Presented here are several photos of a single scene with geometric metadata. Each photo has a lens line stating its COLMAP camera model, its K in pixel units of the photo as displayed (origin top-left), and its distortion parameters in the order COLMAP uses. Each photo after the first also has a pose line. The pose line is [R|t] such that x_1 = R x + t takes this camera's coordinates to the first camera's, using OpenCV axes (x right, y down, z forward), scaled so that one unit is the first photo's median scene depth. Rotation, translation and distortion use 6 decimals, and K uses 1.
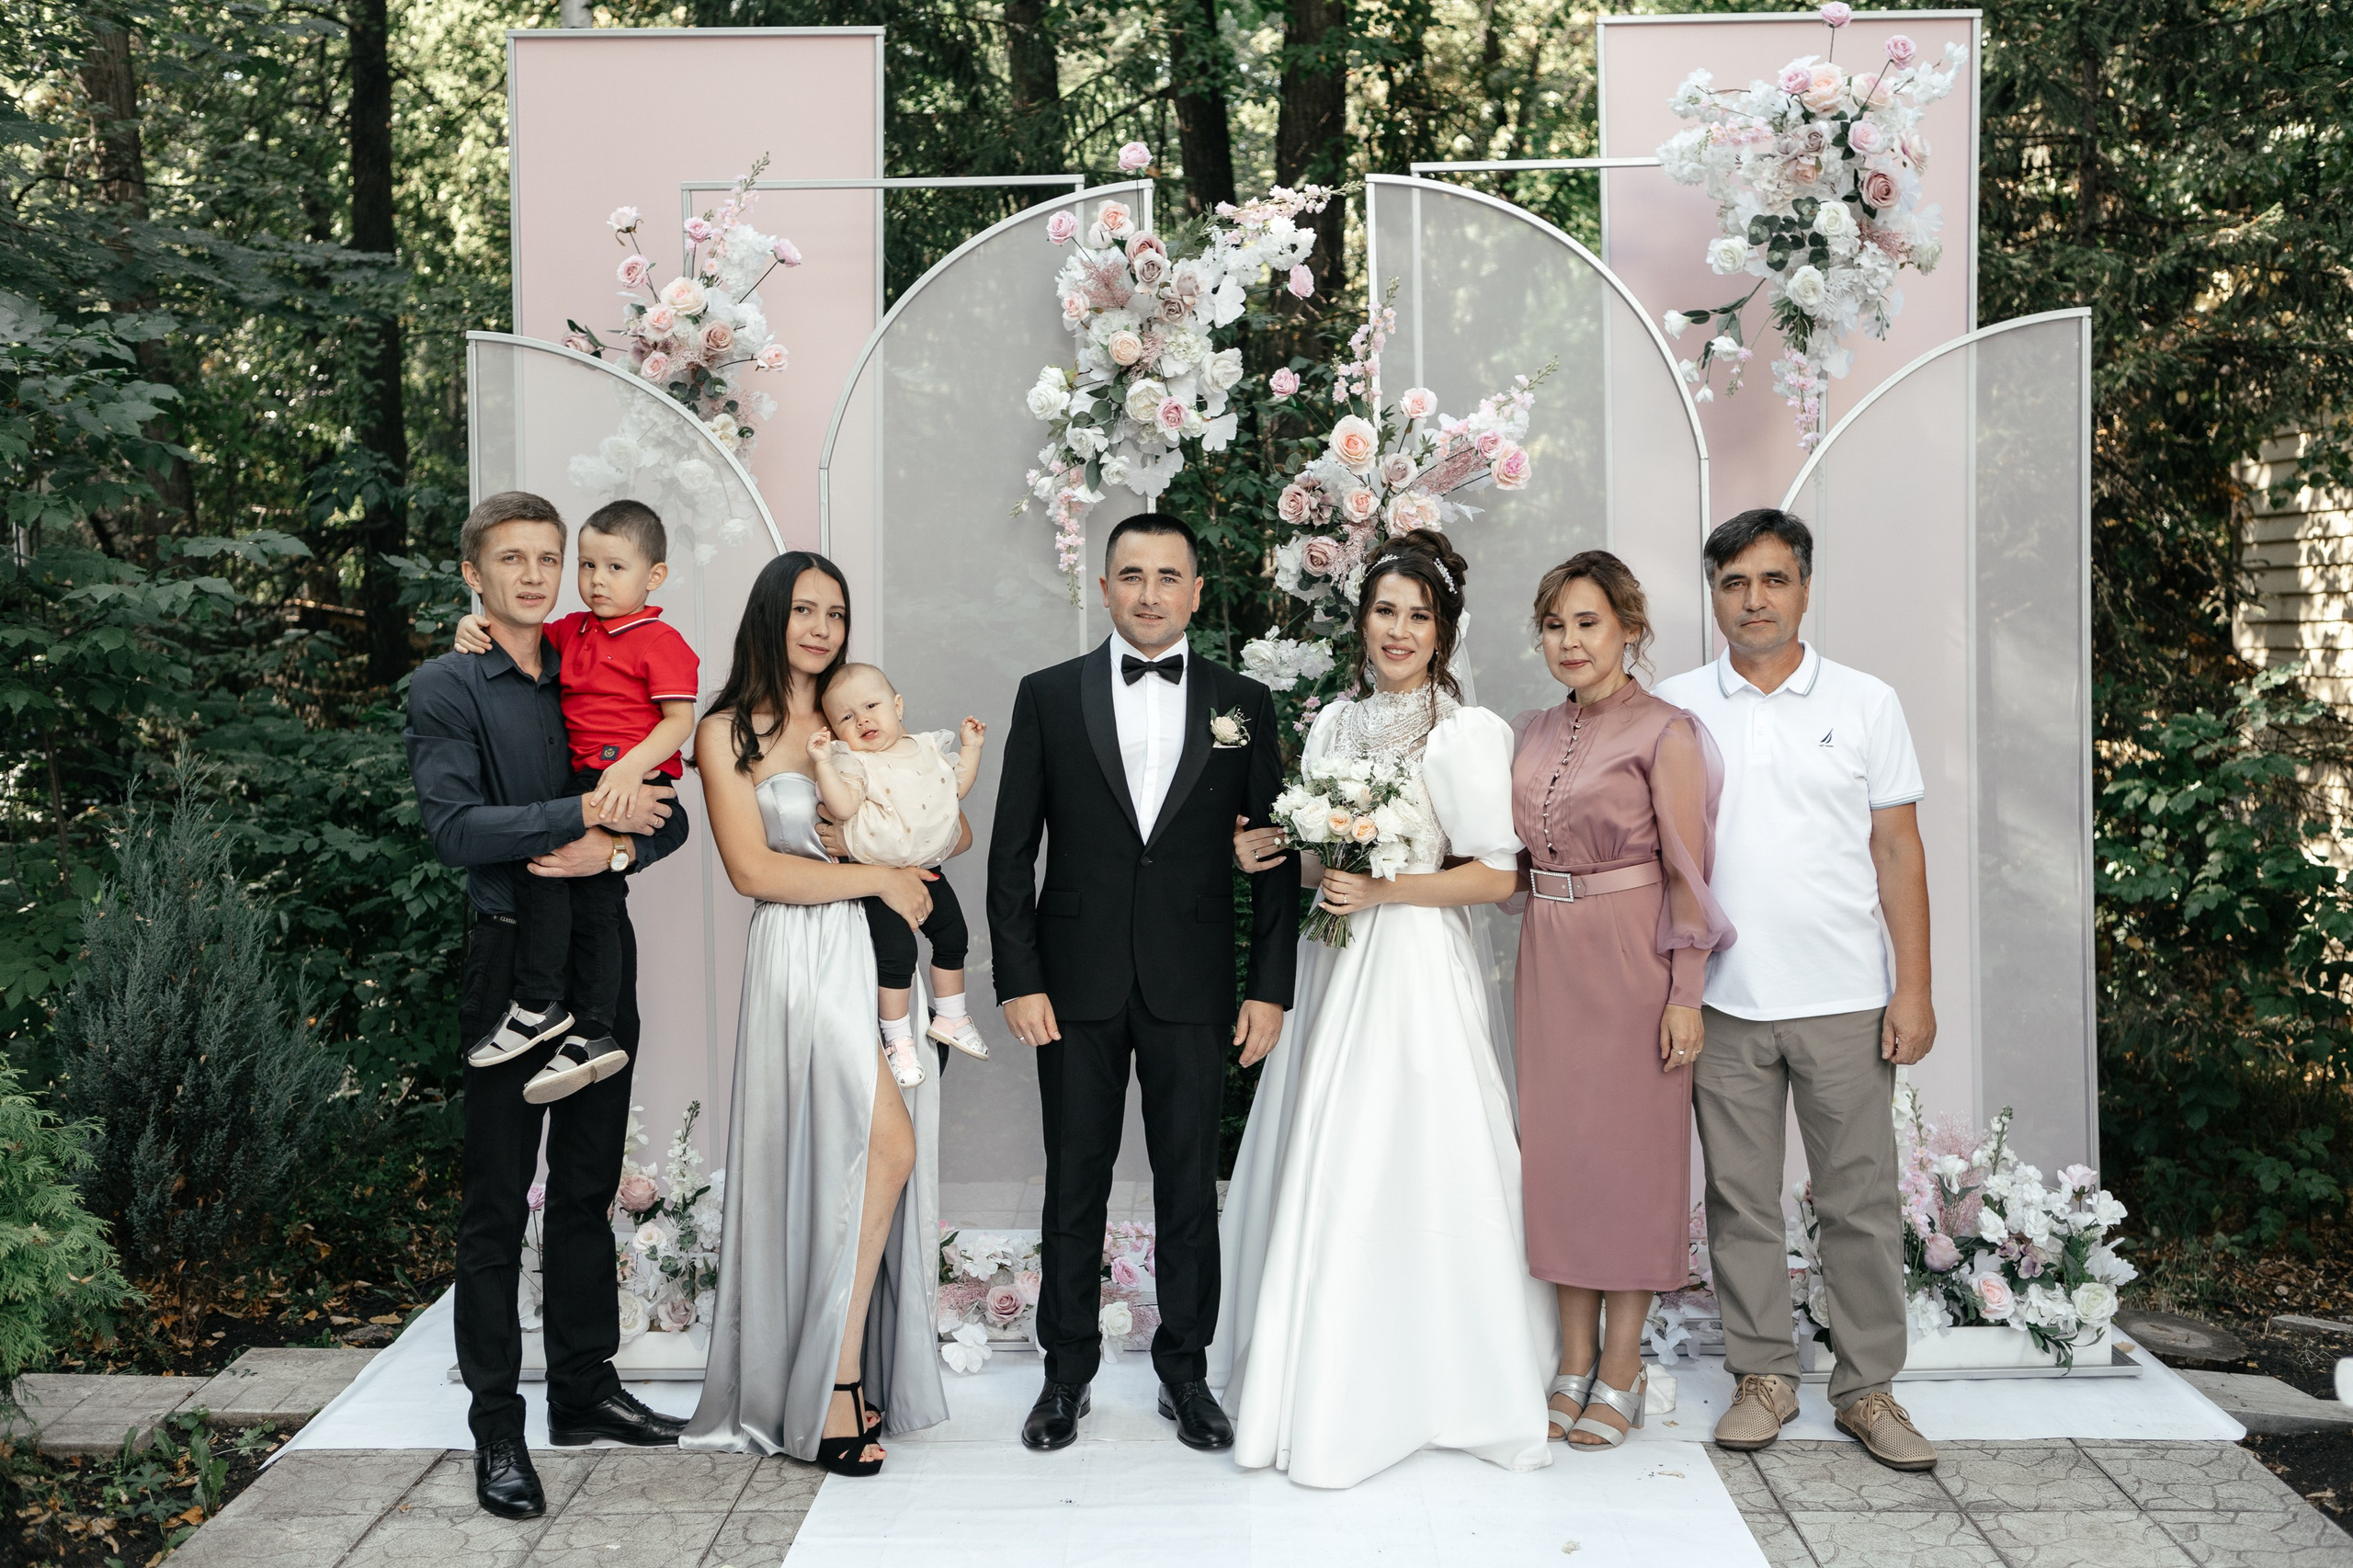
lens RADIAL K [[2317.9, 0, 1169.1], [0, 2317.9, 822.8], [0, 0, 1]] dist [-0.020096, 0.000000]
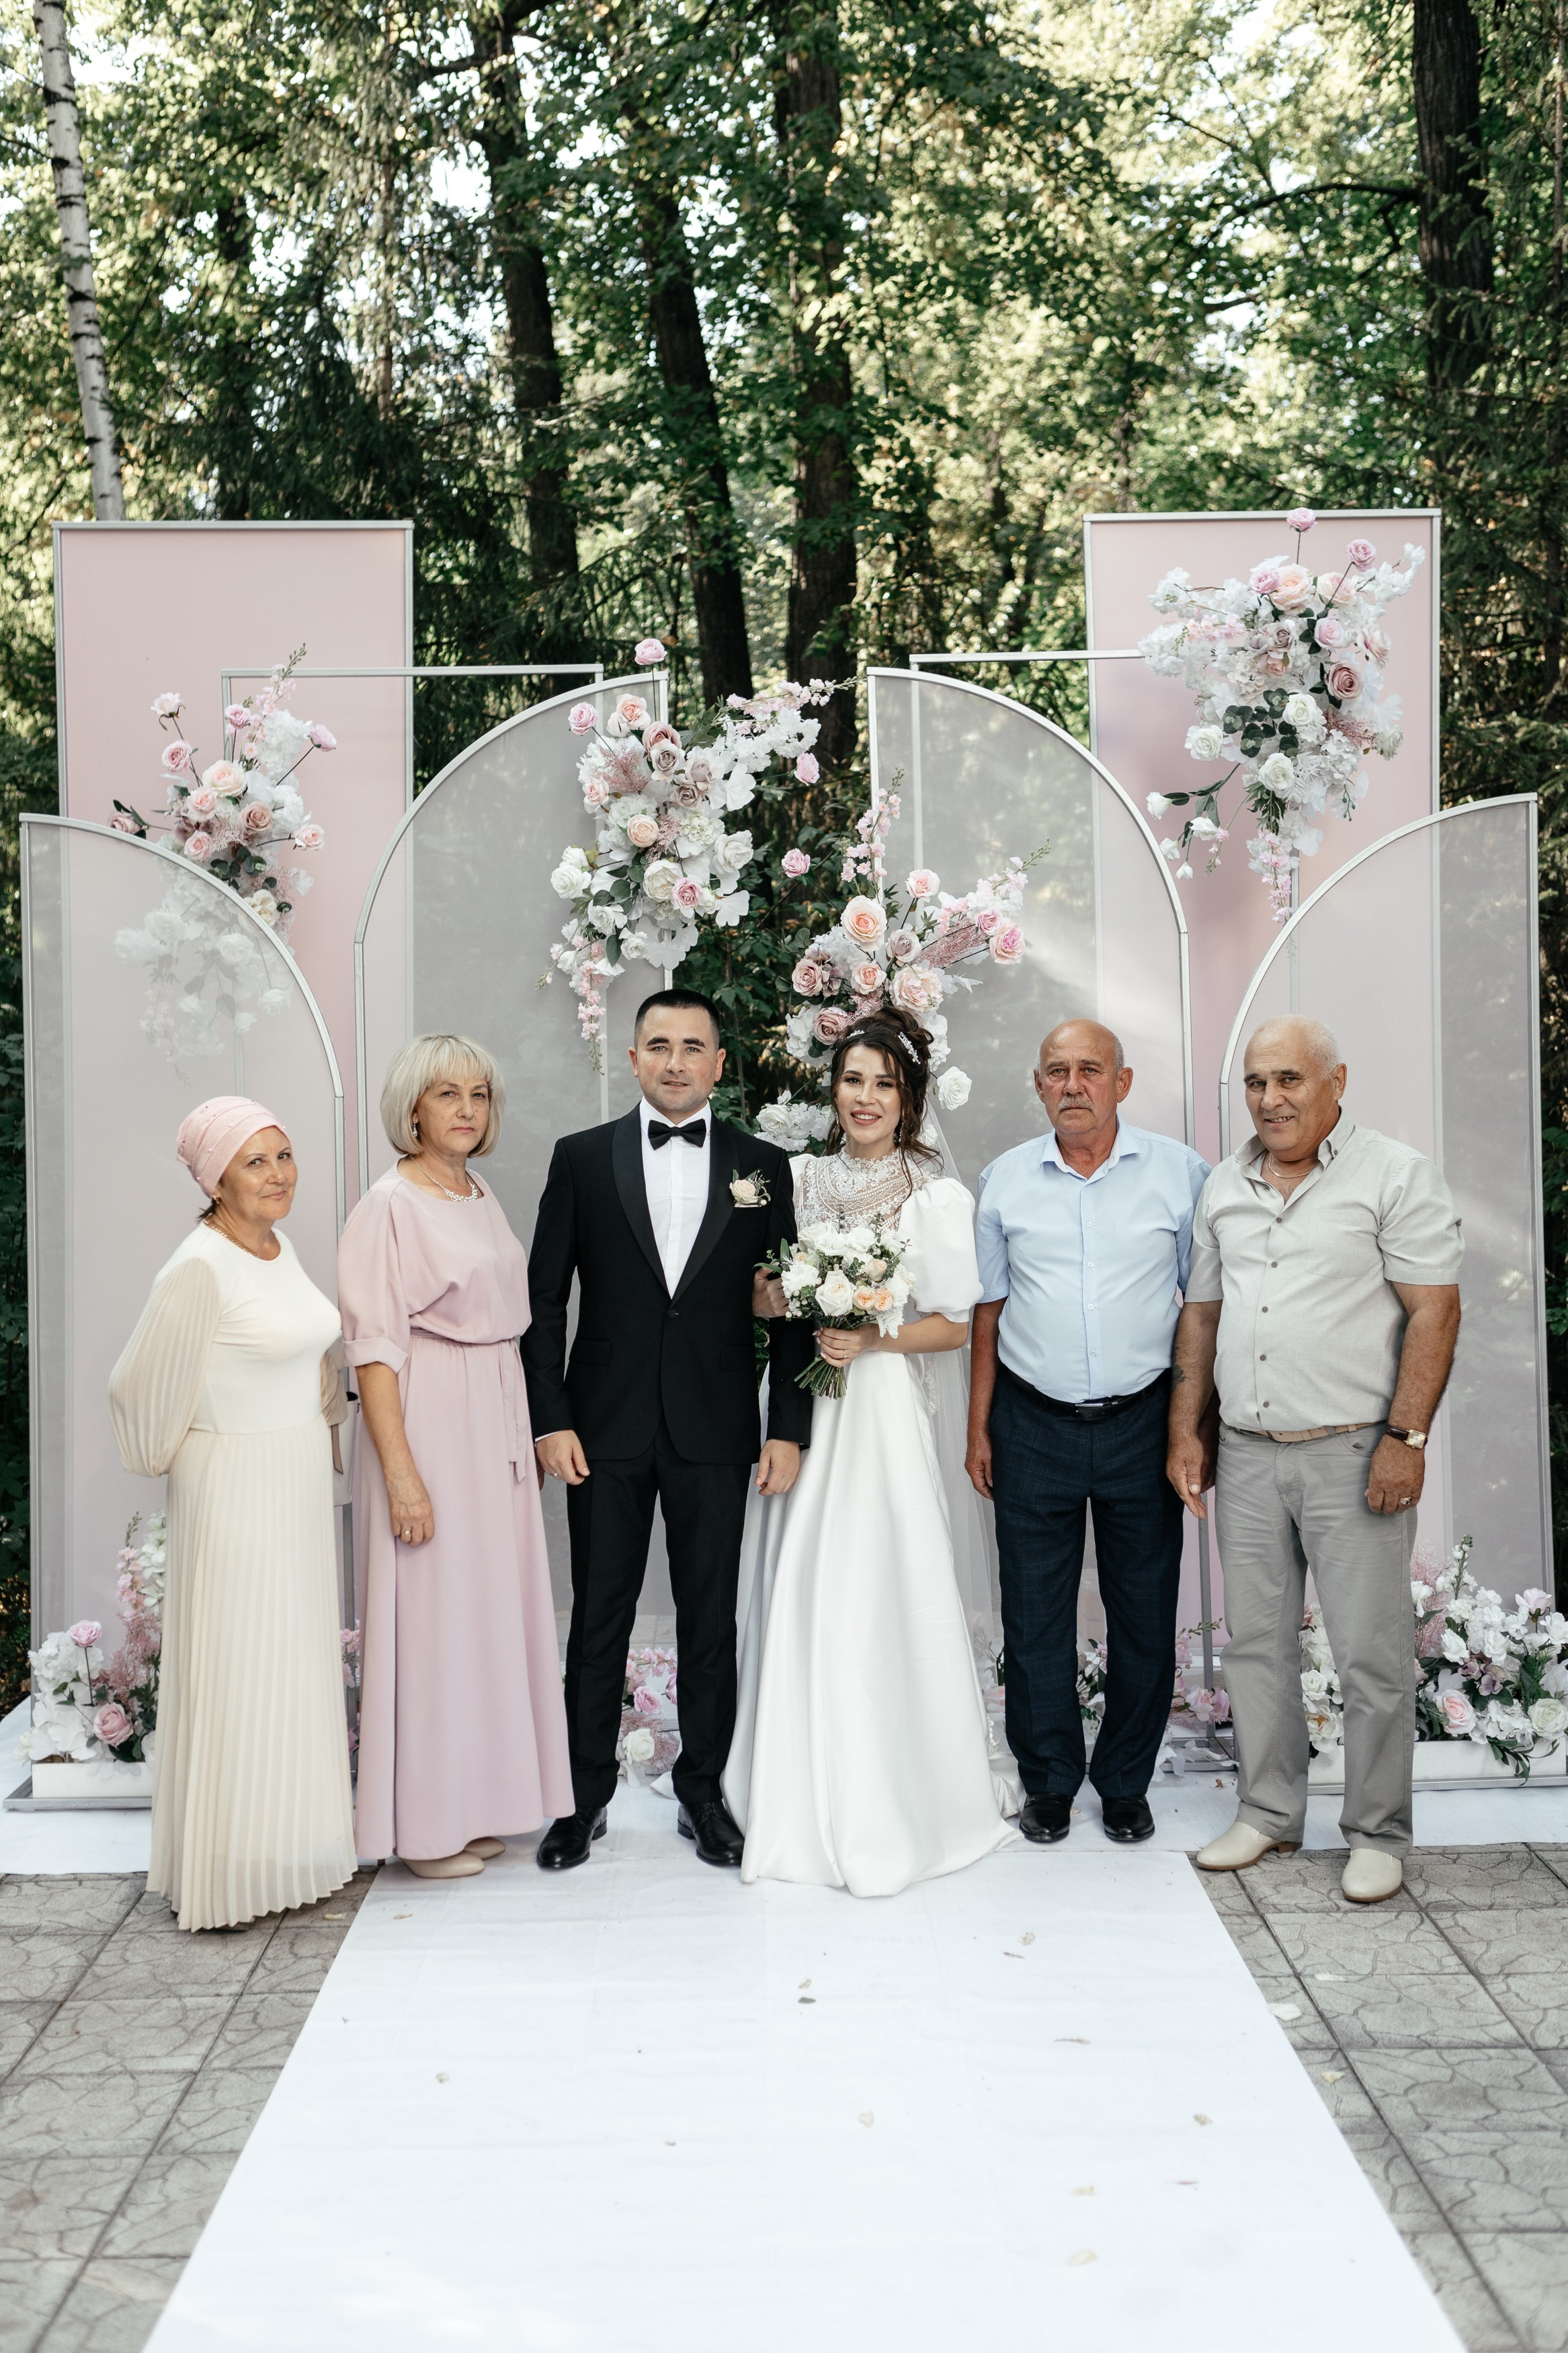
lens RADIAL K [[2317.6, 0, 775.8], [0, 2317.6, 1202.8], [0, 0, 1]] dist [-0.020096, 0.000000]
pose [[0.999294, -0.005009, 0.037245, 0.001638], [0.005842, 0.999734, -0.022293, -0.009317], [-0.037123, 0.022494, 0.999057, -0.063817]]
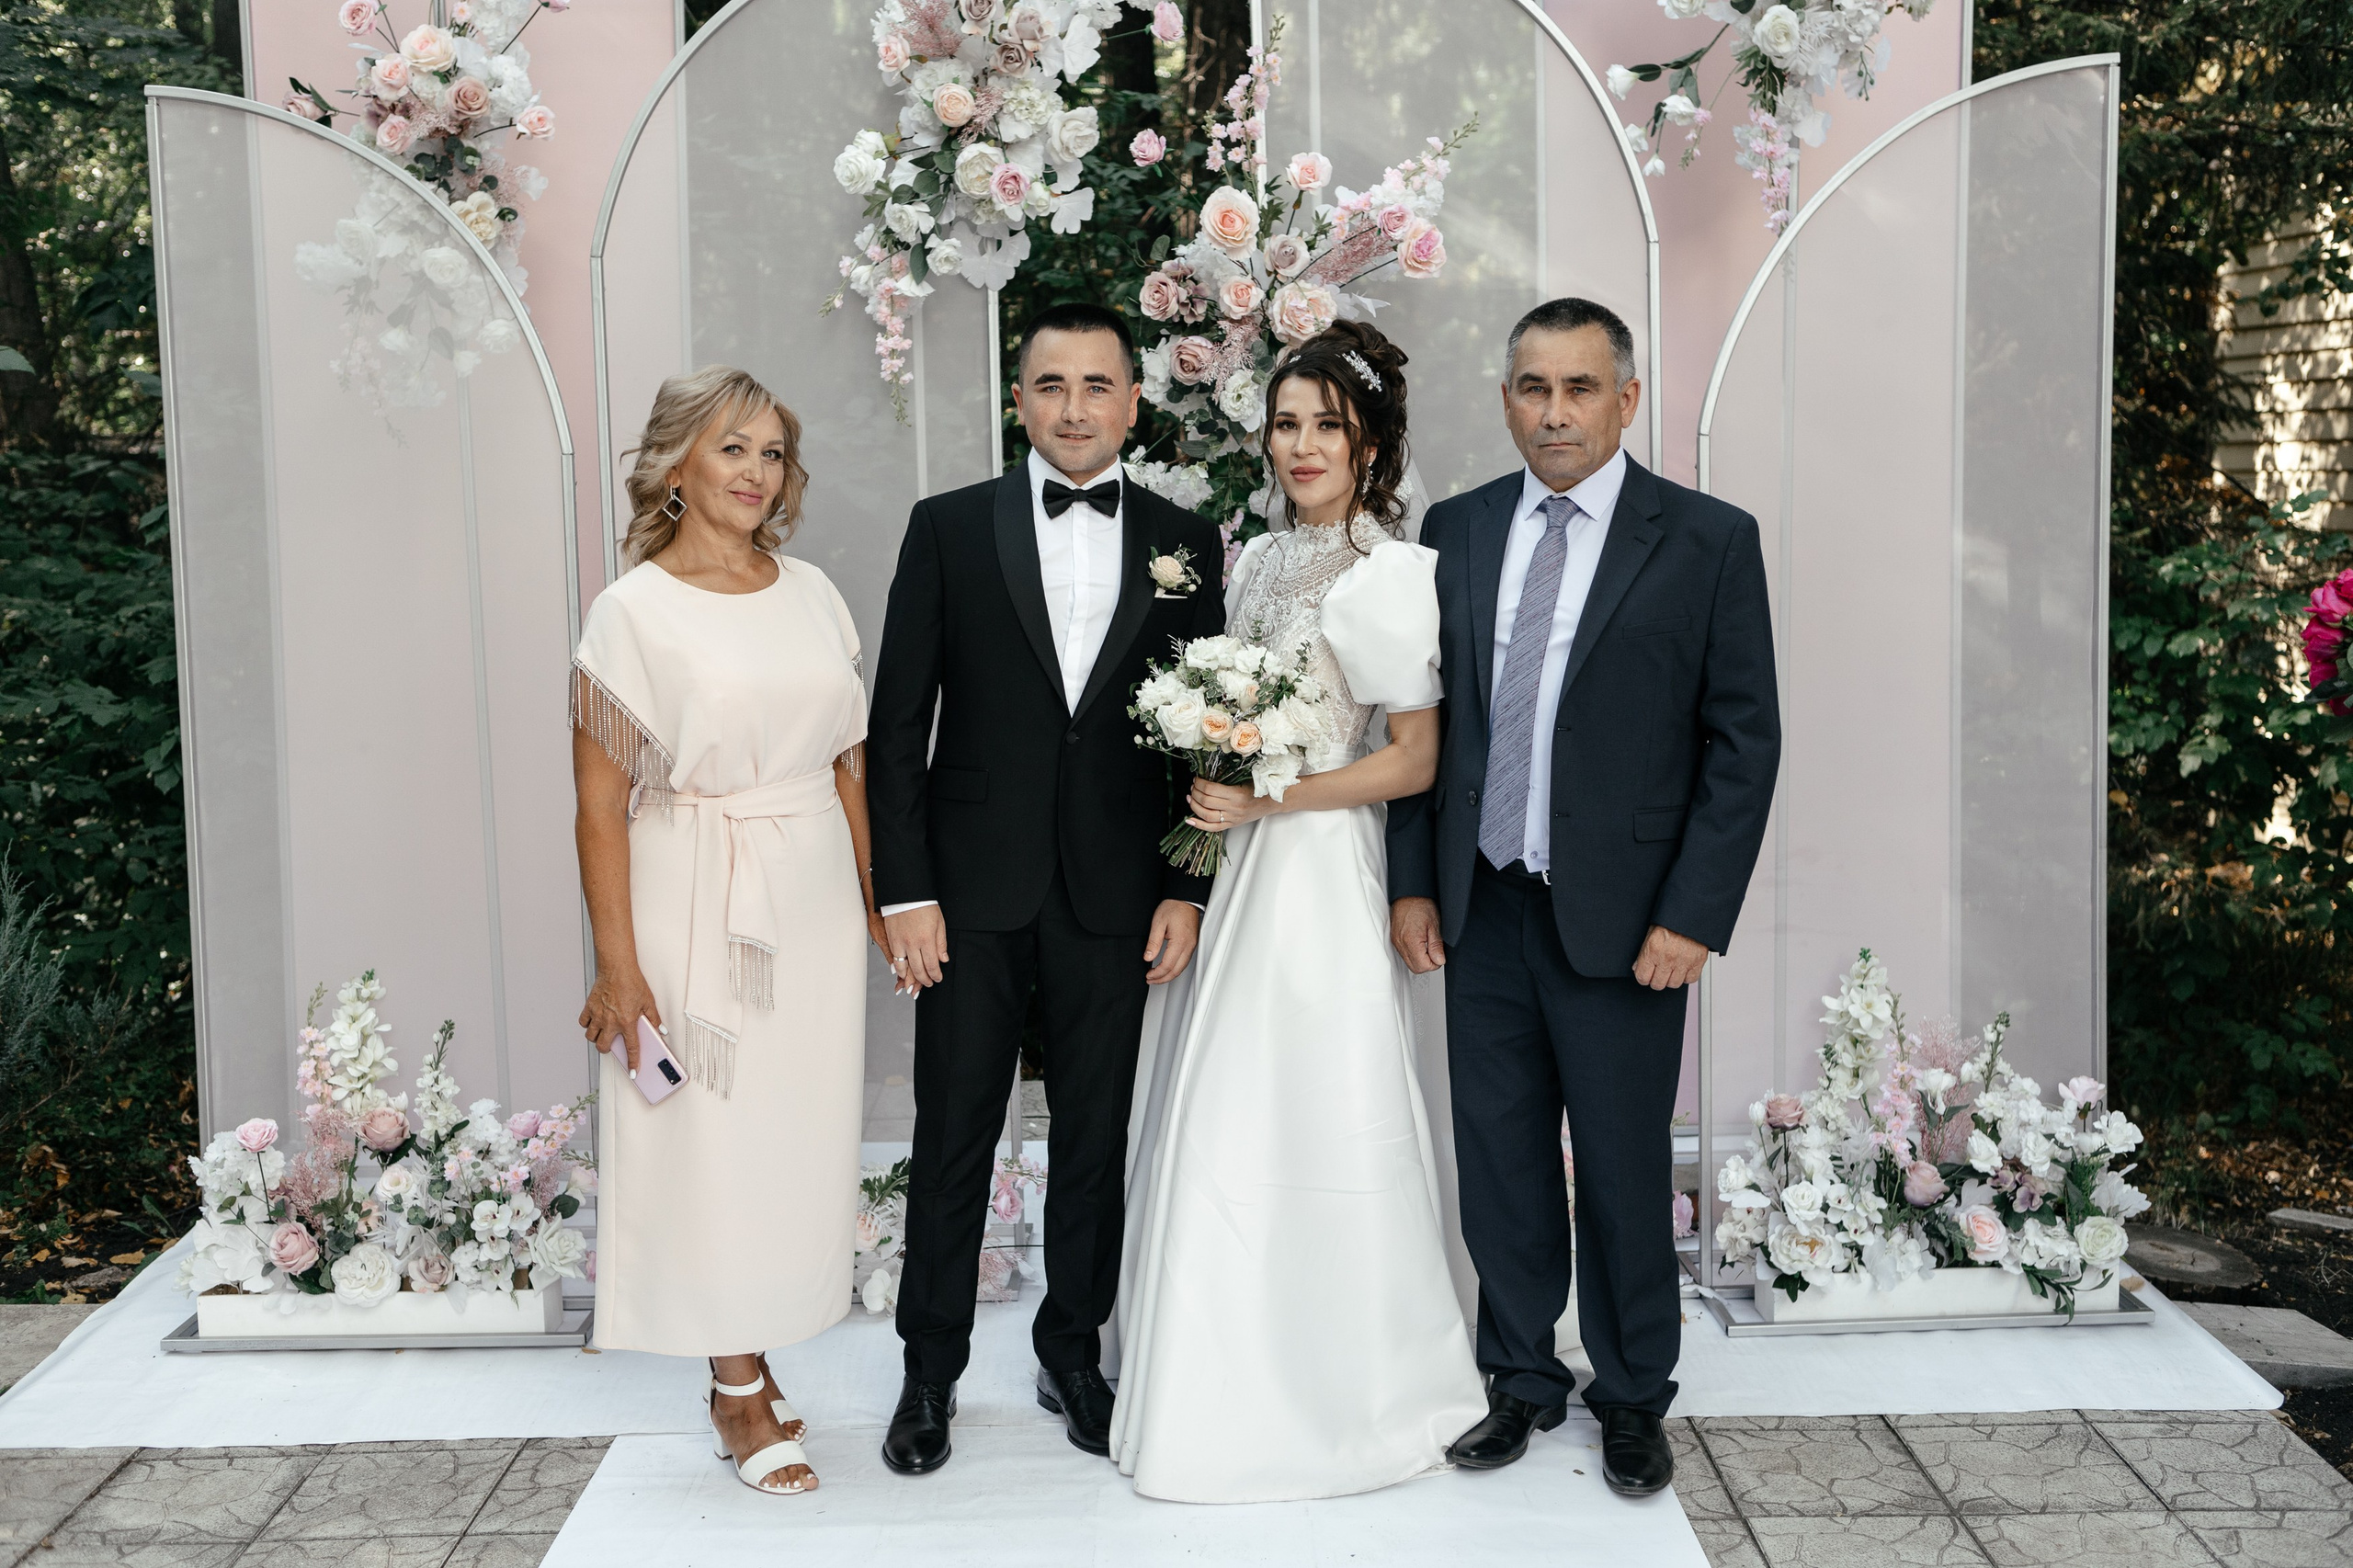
lens RADIAL K [[2317.9, 0, 1148.7], [0, 2317.9, 816.8], [0, 0, 1]] dist [-0.020096, 0.000000]
pose [[0.999815, -0.007632, 0.017635, 0.032927], [0.006352, 0.997416, 0.071559, -0.011014], [-0.018136, -0.071434, 0.997280, 0.157261]]
